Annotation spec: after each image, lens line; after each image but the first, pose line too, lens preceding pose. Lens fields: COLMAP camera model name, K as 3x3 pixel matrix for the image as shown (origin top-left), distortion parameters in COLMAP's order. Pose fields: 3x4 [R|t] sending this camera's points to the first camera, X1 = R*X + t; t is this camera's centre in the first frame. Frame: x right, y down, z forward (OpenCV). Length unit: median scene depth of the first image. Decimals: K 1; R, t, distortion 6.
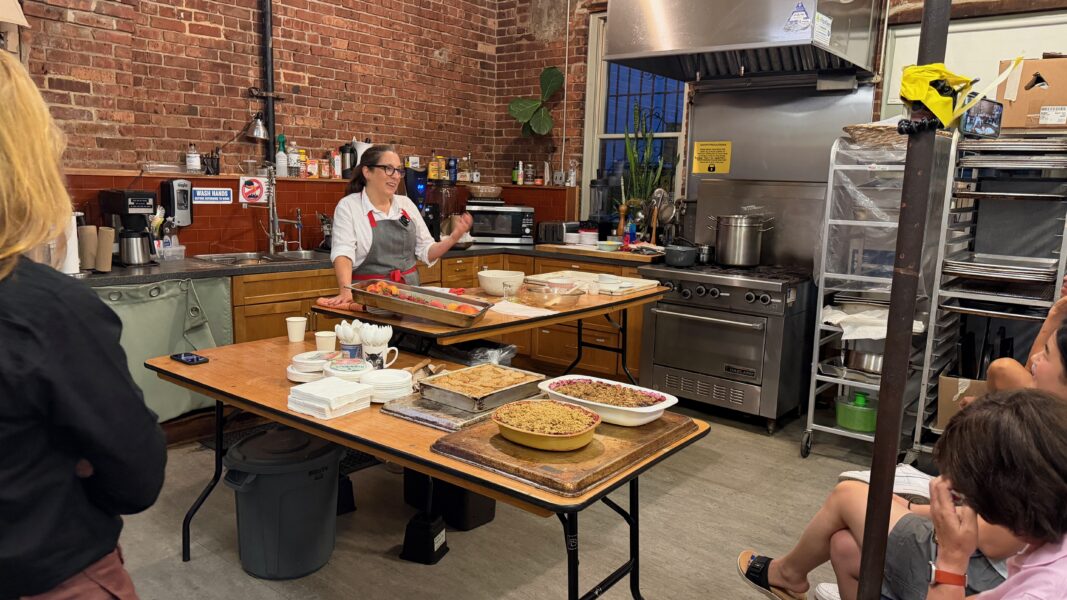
lens RADIAL K [[757.0, 0, 535.7], [0, 757.0, 300.3], [0, 0, 1]] dist [-0.049790, -0.008381]
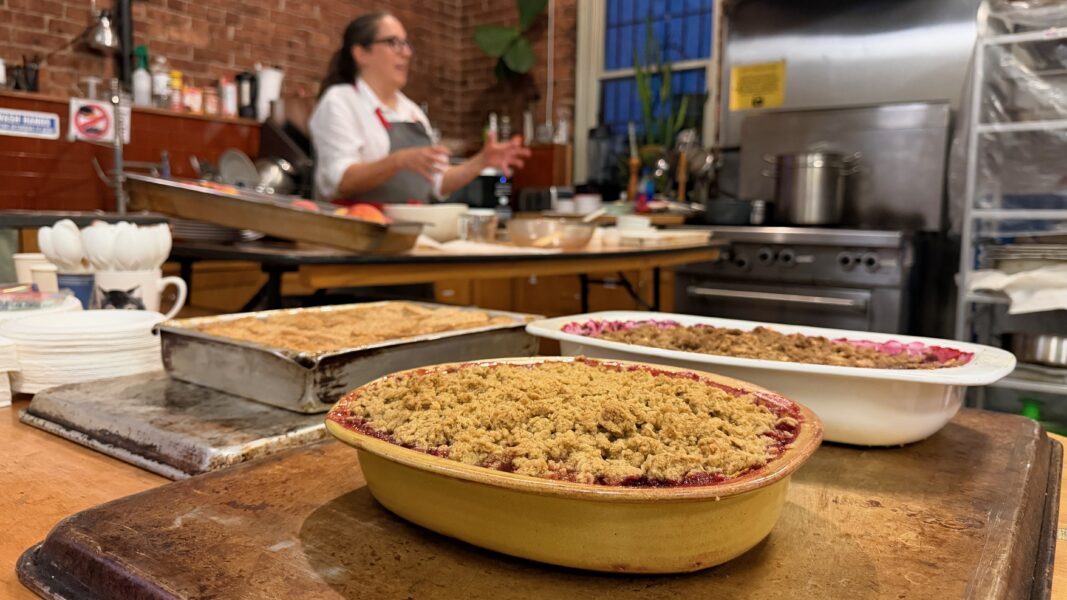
lens RADIAL K [[757.0, 0, 530.9], [0, 757.0, 303.2], [0, 0, 1]] dist [-0.049790, -0.008381]
pose [[0.999659, -0.016881, 0.019920, -0.000394], [0.017944, 0.998355, -0.054449, 0.055046], [-0.018968, 0.054788, 0.998318, 0.315786]]
